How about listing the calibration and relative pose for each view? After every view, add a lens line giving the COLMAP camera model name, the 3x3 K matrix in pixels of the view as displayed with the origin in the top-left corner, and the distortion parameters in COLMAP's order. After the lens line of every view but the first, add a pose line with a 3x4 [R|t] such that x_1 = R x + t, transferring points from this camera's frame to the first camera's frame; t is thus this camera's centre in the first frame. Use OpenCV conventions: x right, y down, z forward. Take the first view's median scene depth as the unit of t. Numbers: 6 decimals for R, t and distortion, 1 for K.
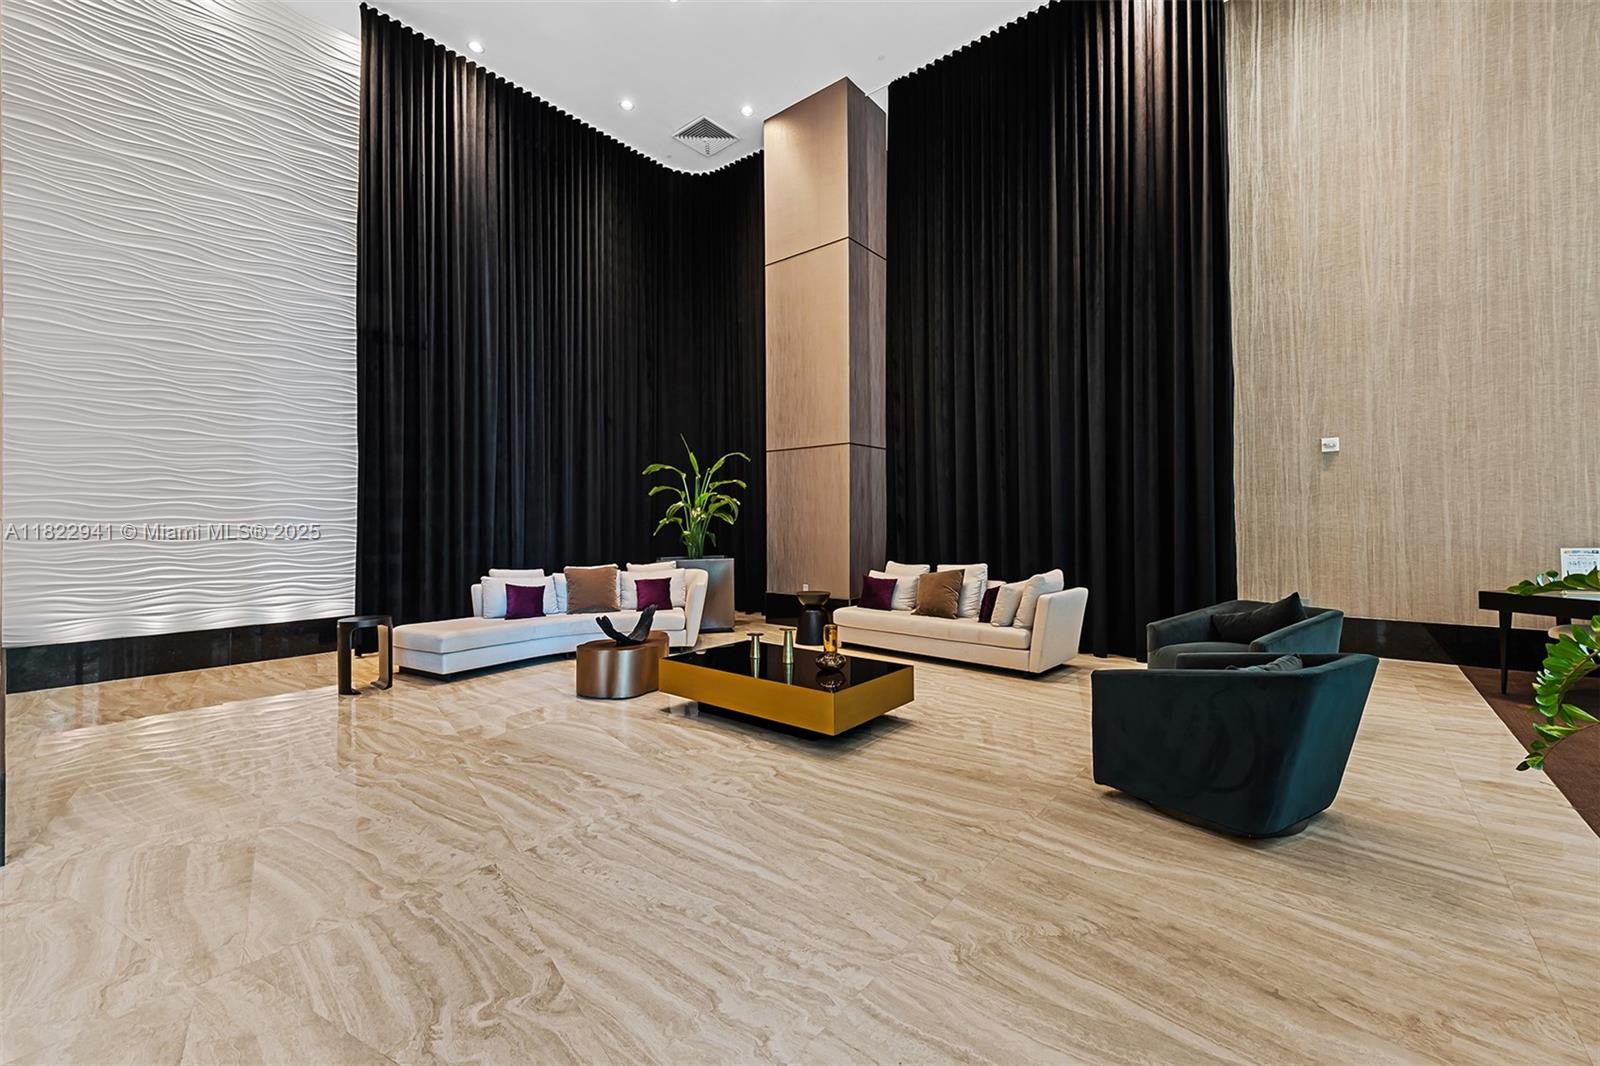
lens RADIAL K [[637.6, 0, 811.0], [0, 637.6, 526.1], [0, 0, 1]] dist [-0.001038, 0.000329]
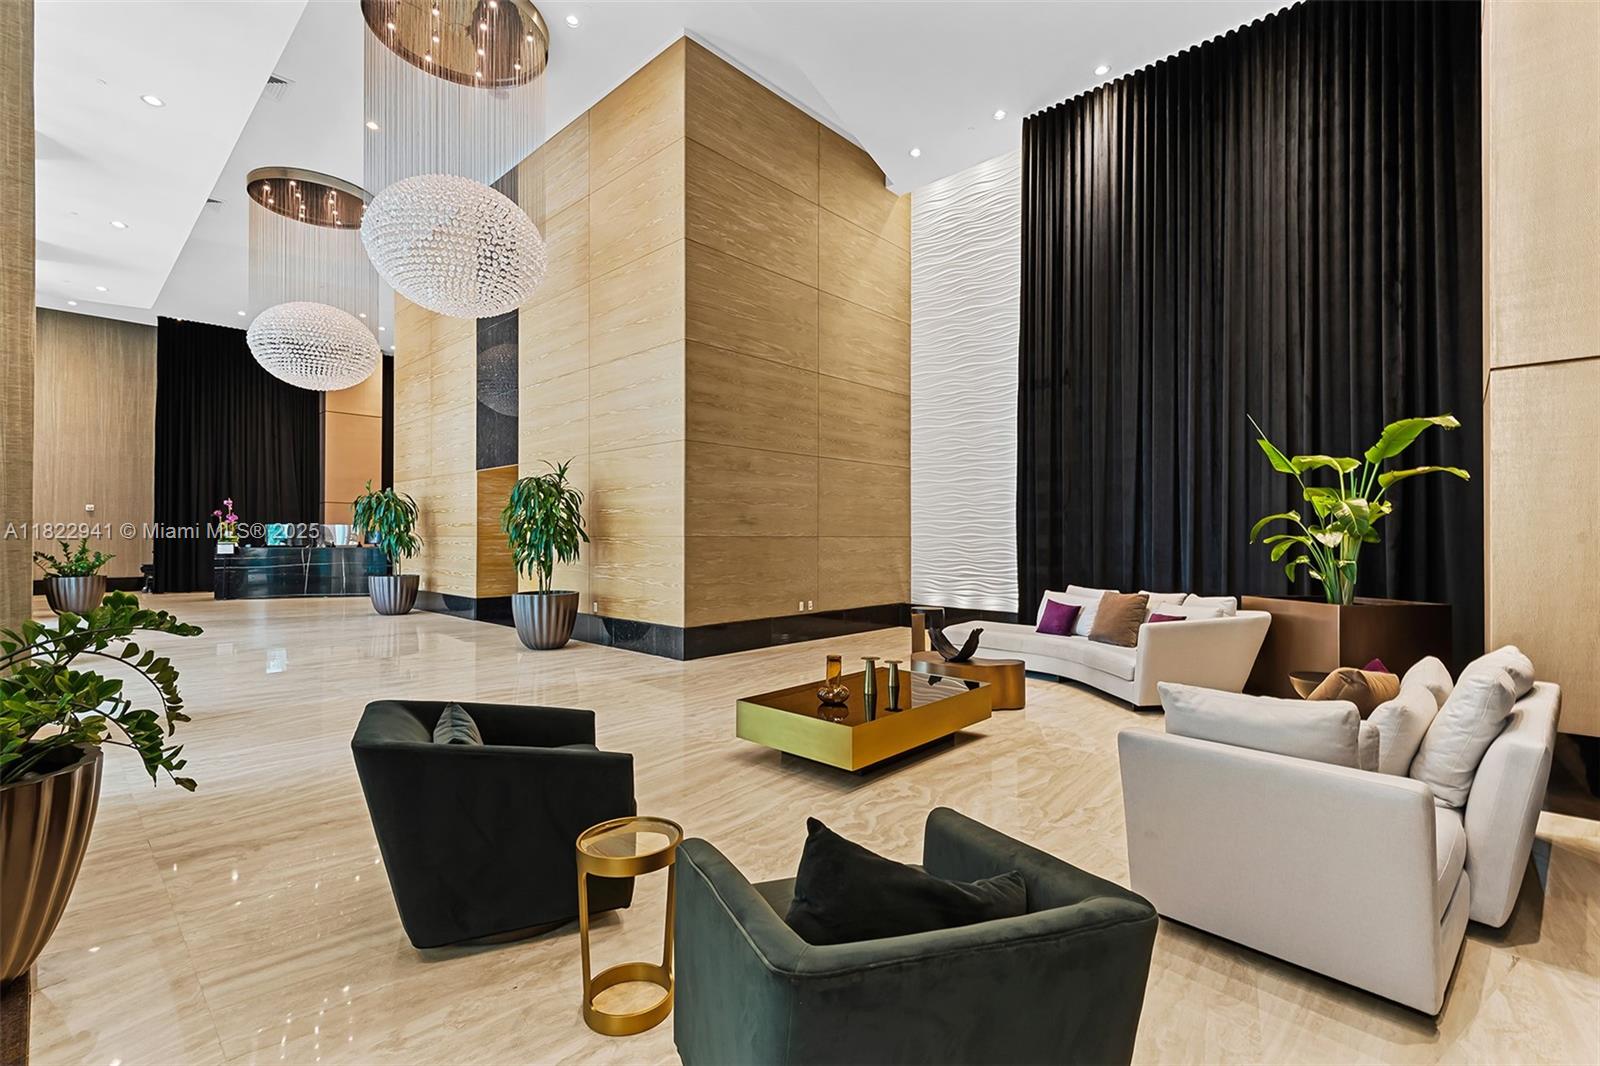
lens RADIAL K [[723.9, 0, 811.2], [0, 723.9, 537.5], [0, 0, 1]] dist [0.001317, -0.000208]
pose [[-0.060103, 0.008563, -0.998155, 1.143132], [-0.005338, 0.999946, 0.008900, -0.031089], [0.998178, 0.005863, -0.060054, 1.063731]]
